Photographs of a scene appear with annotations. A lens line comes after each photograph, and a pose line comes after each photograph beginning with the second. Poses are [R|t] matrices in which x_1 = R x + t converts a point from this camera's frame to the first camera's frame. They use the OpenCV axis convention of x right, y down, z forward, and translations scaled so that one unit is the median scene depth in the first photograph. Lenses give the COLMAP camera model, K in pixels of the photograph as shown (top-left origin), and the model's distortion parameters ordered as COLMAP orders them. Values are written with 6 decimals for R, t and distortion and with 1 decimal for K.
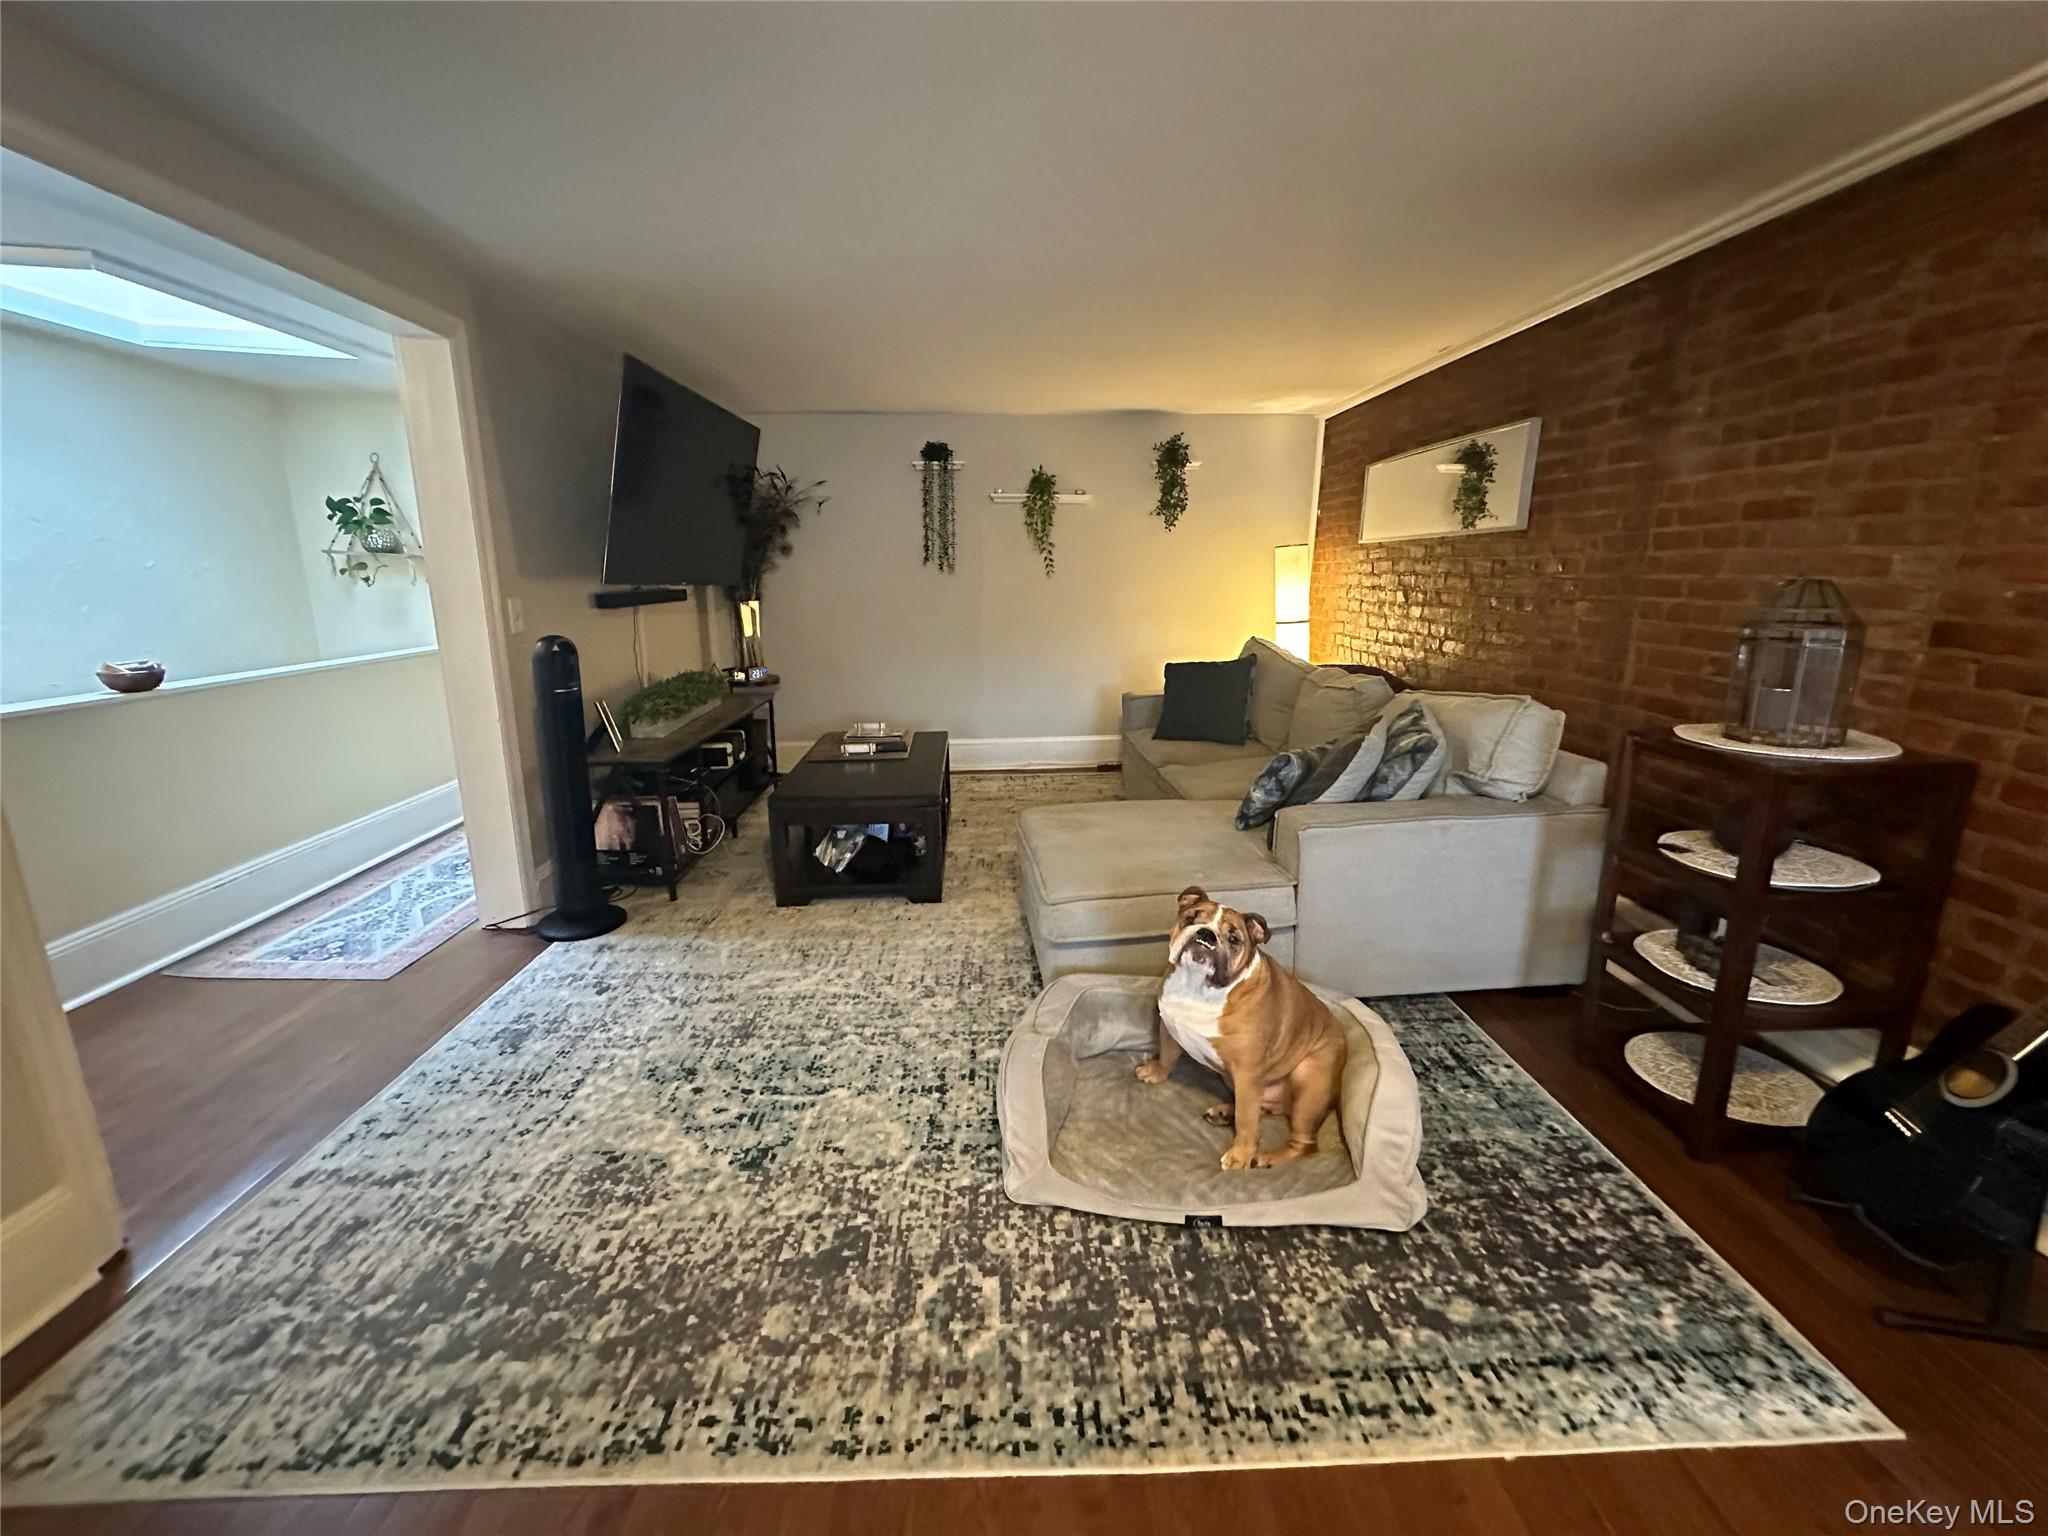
lens RADIAL K [[817.1, 0, 1032.0], [0, 817.1, 768.9], [0, 0, 1]] dist [-0.005230, 0.000650]
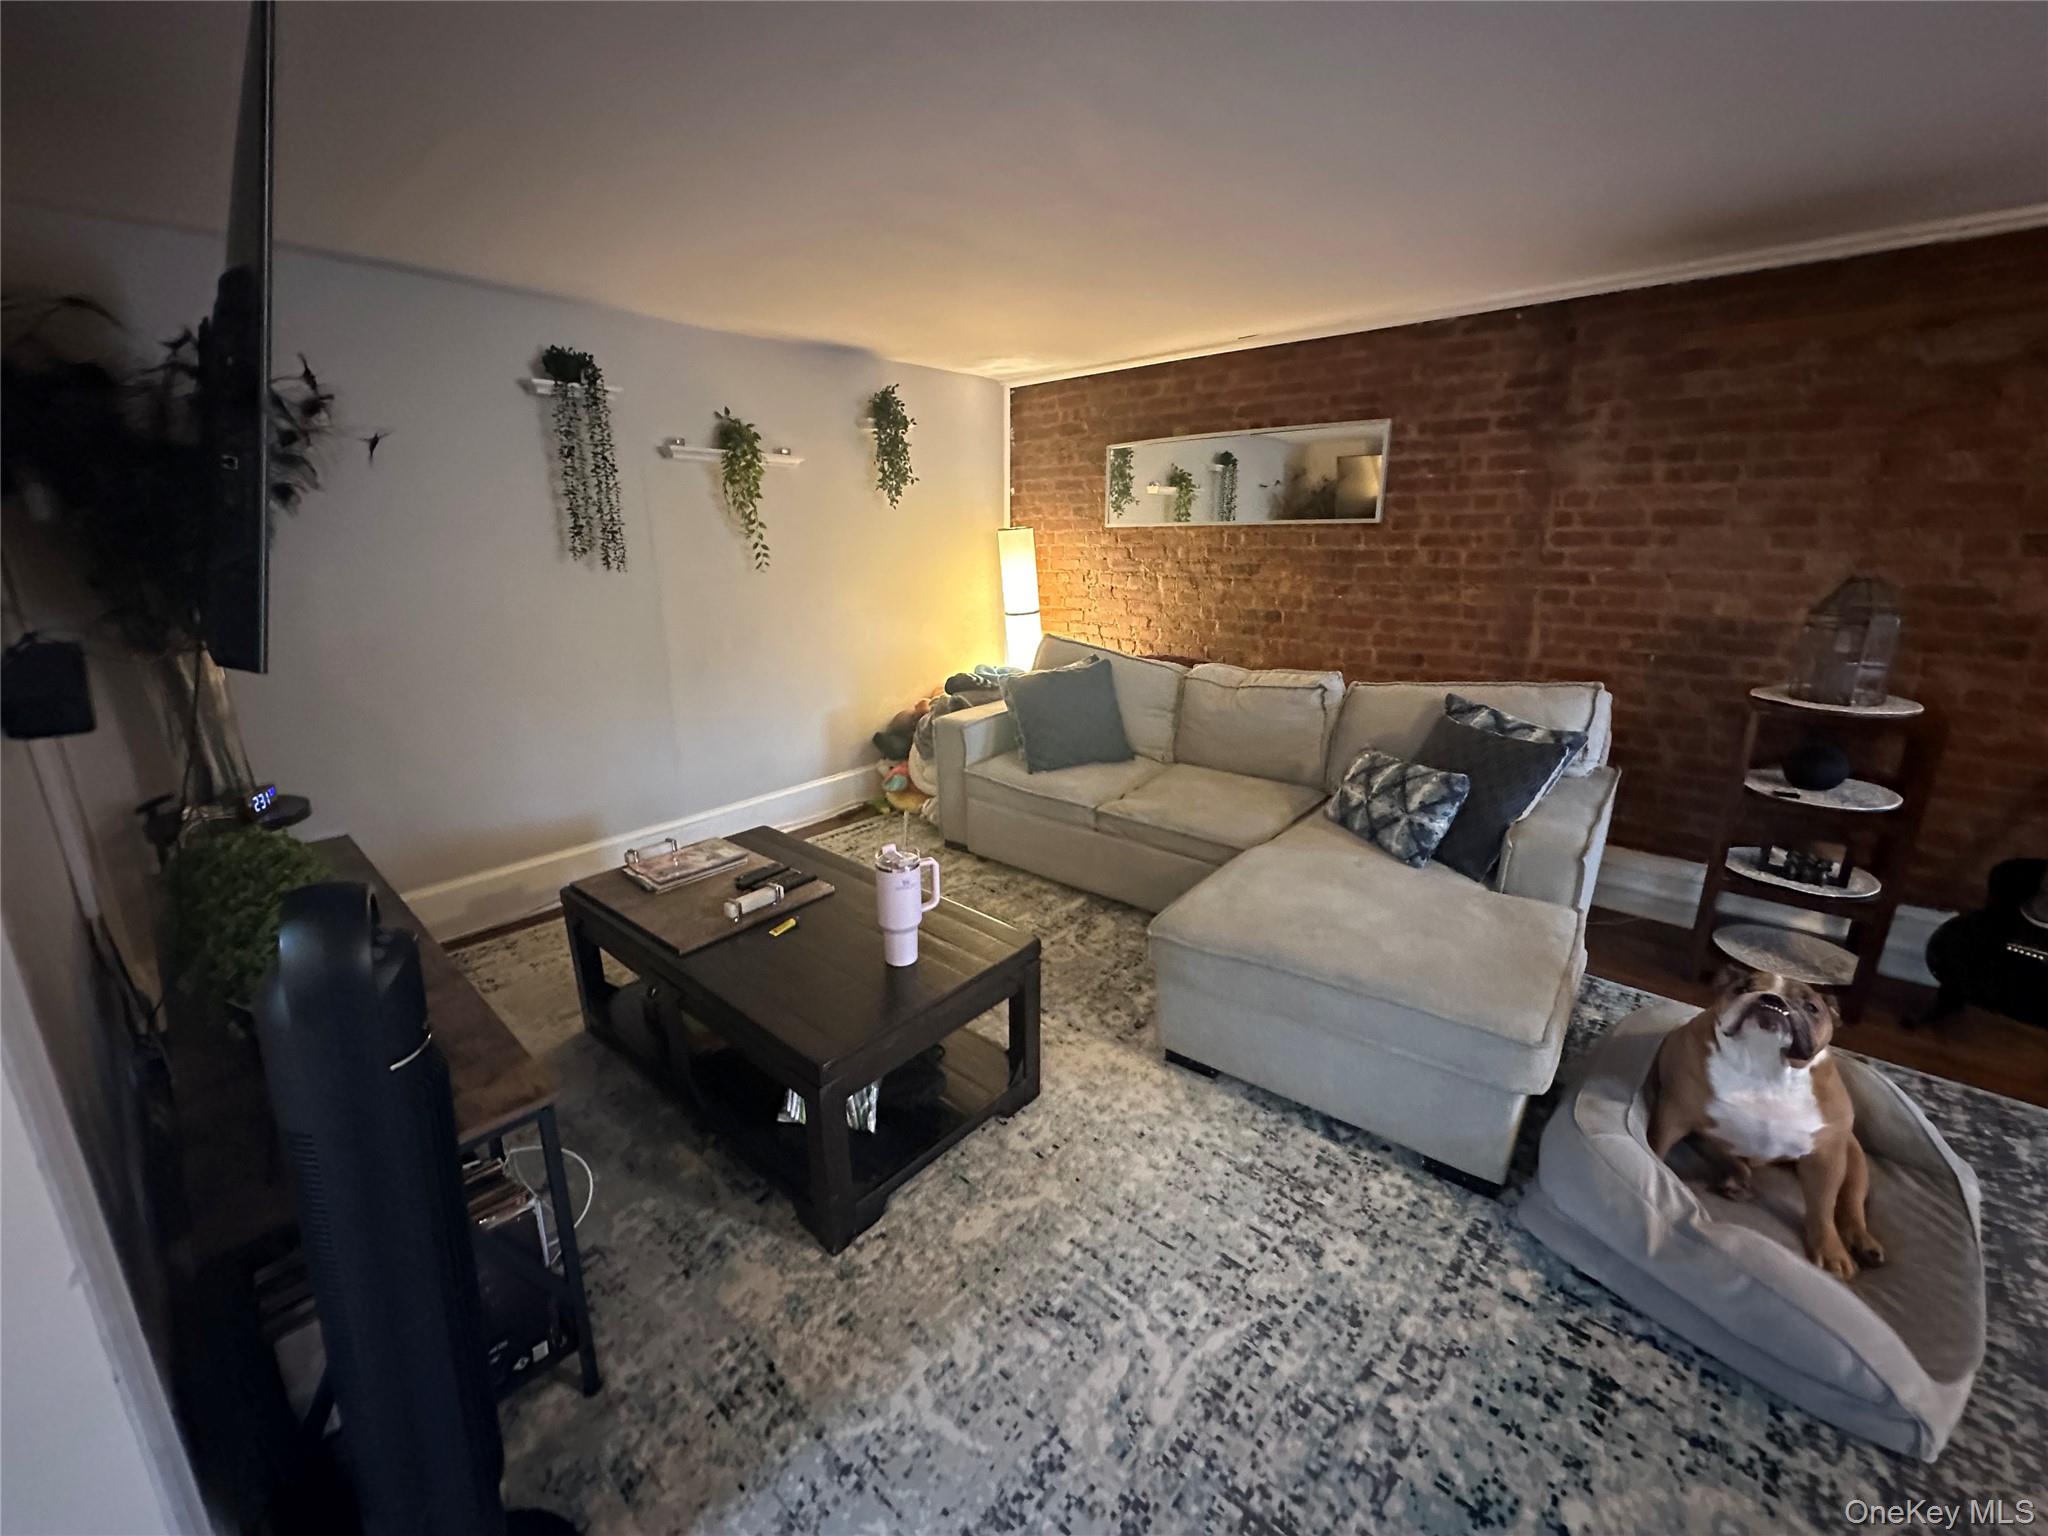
lens RADIAL K [[817.1, 0, 1017.8], [0, 817.1, 762.8], [0, 0, 1]] dist [-0.005230, 0.000650]
pose [[0.700480, -0.194973, 0.686522, -0.684760], [0.172335, 0.979702, 0.102398, -0.217226], [-0.692552, 0.046584, 0.719862, 0.706919]]
